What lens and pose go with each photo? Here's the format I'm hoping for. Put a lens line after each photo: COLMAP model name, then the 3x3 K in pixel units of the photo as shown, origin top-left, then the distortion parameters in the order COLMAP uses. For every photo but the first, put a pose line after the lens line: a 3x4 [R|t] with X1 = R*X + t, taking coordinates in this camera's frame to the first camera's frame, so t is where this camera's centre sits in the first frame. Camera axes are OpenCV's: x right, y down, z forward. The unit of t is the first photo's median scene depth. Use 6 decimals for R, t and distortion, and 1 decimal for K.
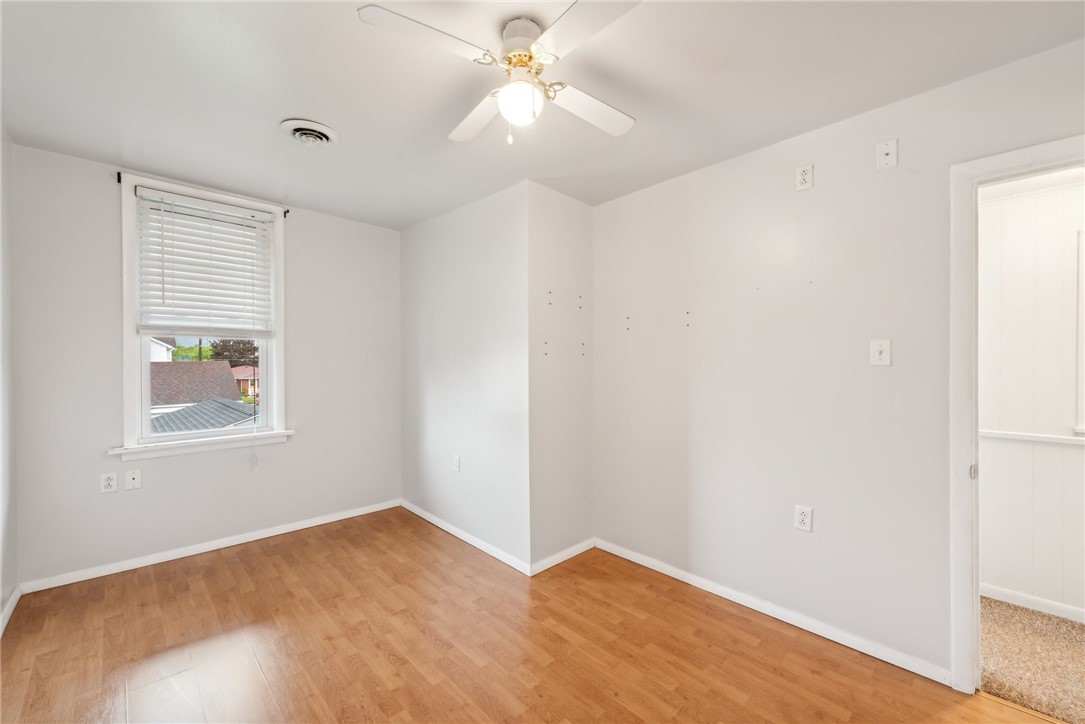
lens RADIAL K [[436.0, 0, 546.9], [0, 436.0, 366.8], [0, 0, 1]] dist [0.012684, -0.000001]
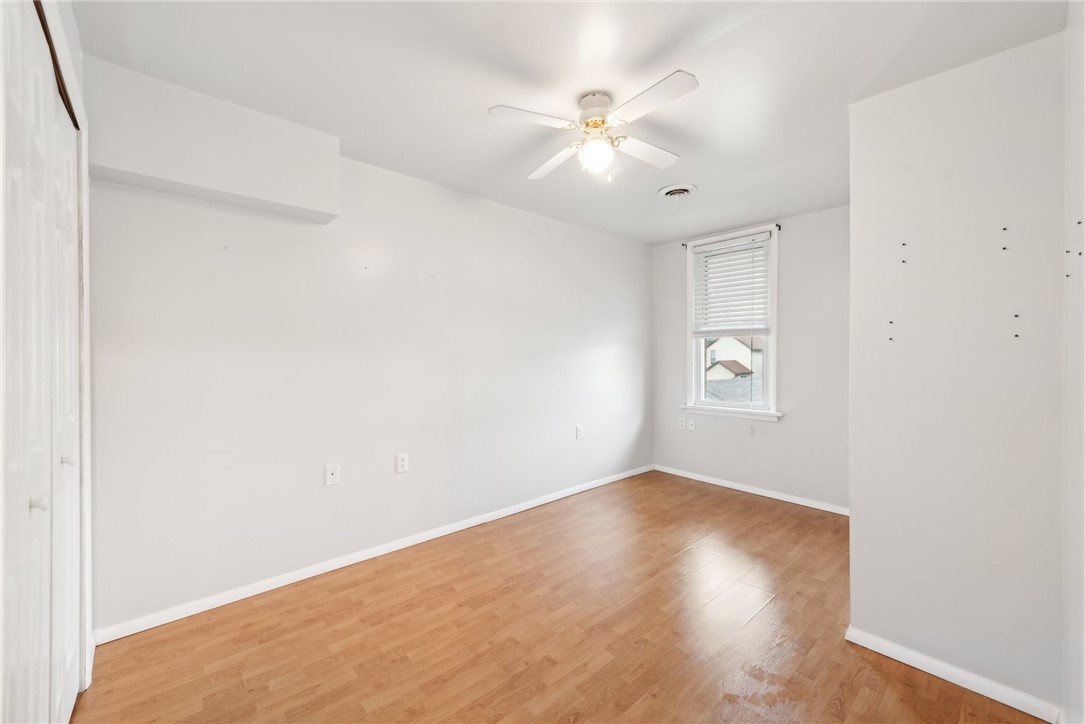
lens RADIAL K [[434.2, 0, 542.5], [0, 434.2, 362.0], [0, 0, 1]] dist [0.001541, -0.000066]
pose [[-0.043808, 0.012944, -0.998956, 0.773355], [-0.009609, 0.999864, 0.013377, 0.002005], [0.998994, 0.010185, -0.043677, 0.548425]]
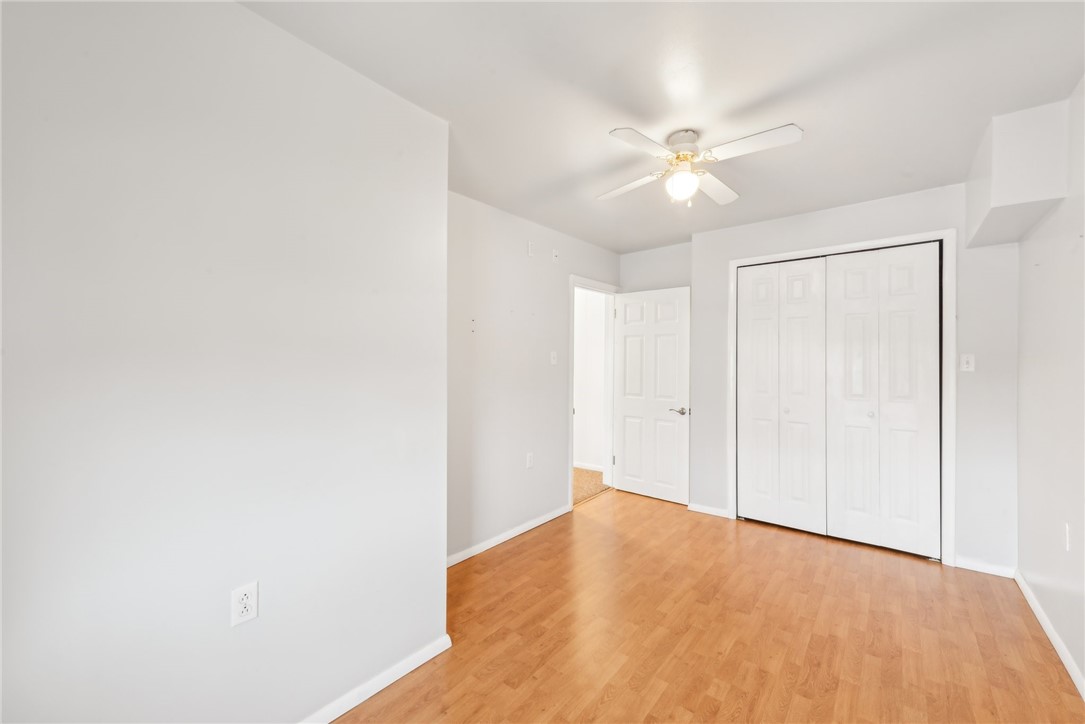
lens RADIAL K [[434.7, 0, 542.5], [0, 434.7, 362.0], [0, 0, 1]] dist [0.013317, -0.000005]
pose [[-0.117904, -0.003986, 0.993017, -0.873074], [0.007158, 0.999963, 0.004864, -0.020005], [-0.992999, 0.007681, -0.117871, 0.995302]]
